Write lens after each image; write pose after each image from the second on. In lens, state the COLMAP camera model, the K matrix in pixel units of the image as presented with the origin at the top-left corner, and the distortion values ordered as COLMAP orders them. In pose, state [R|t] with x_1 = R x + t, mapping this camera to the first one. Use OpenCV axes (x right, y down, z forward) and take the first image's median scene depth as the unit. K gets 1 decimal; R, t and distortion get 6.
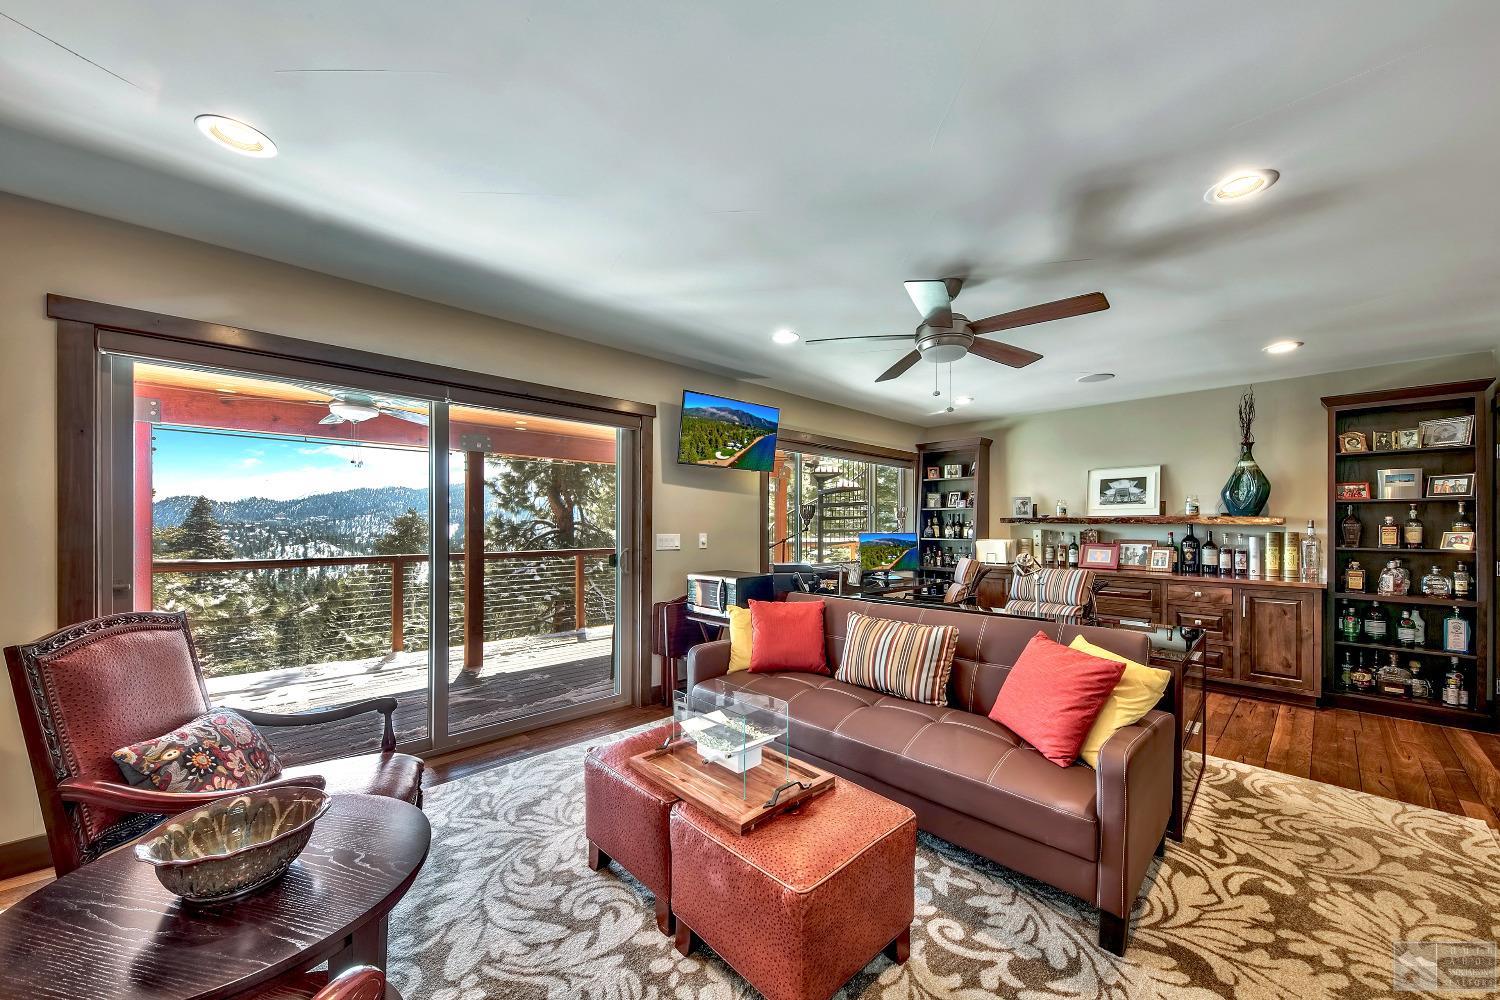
lens RADIAL K [[543.3, 0, 750.0], [0, 543.3, 500.0], [0, 0, 1]] dist [0.020146, 0.000072]
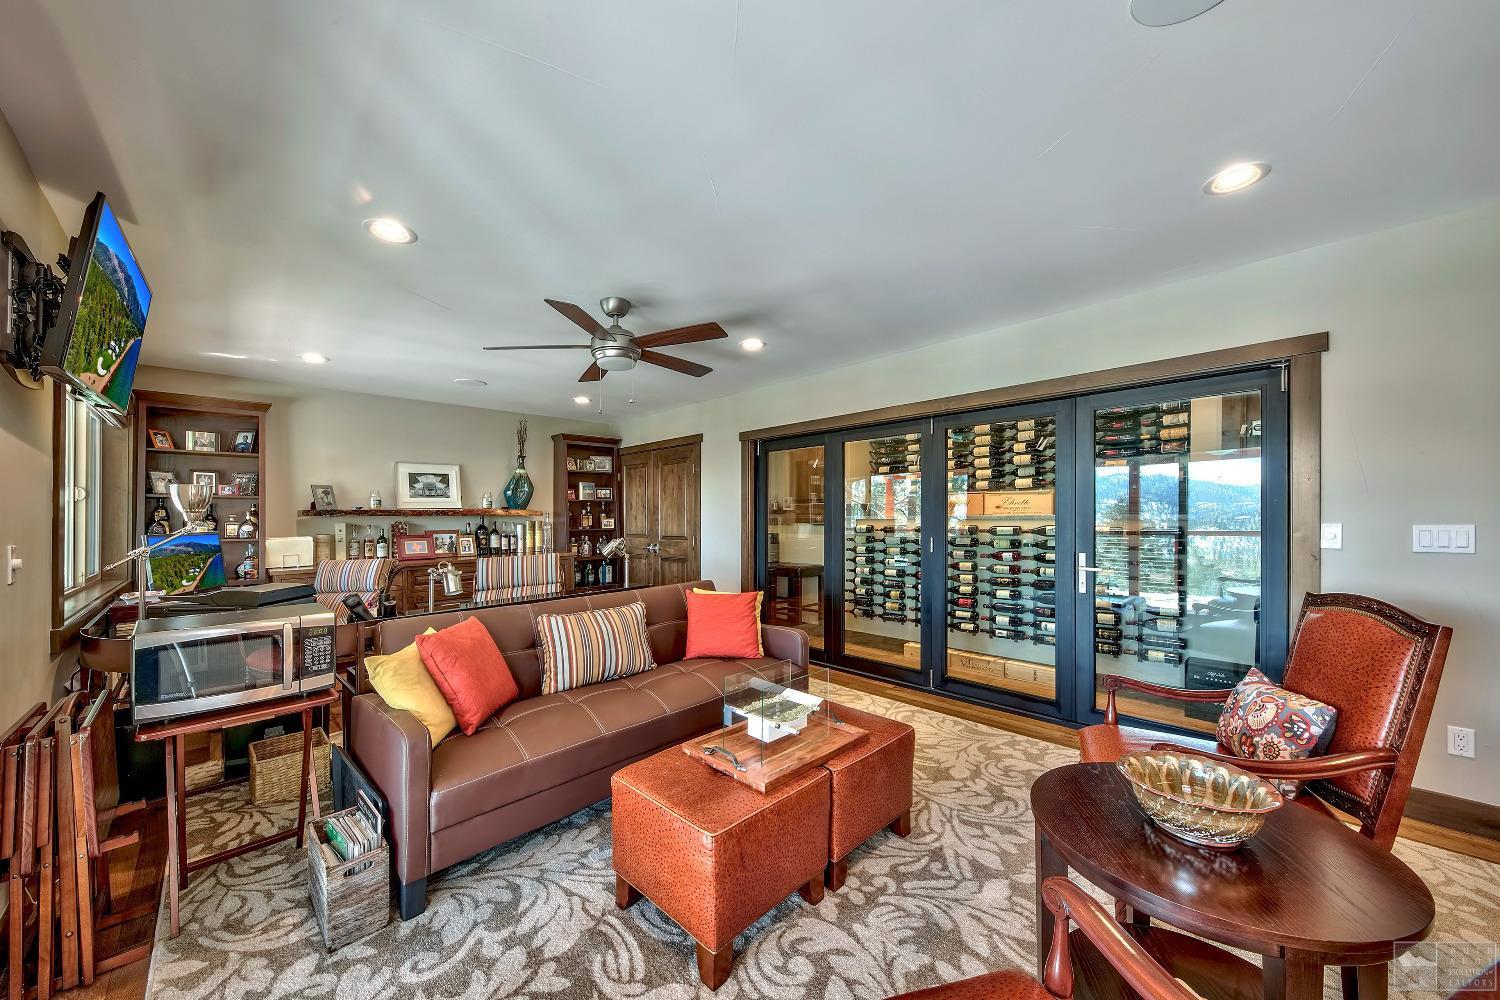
lens RADIAL K [[533.7, 0, 748.0], [0, 533.7, 540.6], [0, 0, 1]] dist [-0.000371, -0.000018]
pose [[0.000202, -0.050677, 0.998715, -0.419975], [-0.035056, 0.998101, 0.050653, 0.018829], [-0.999385, -0.035022, -0.001575, 0.427939]]
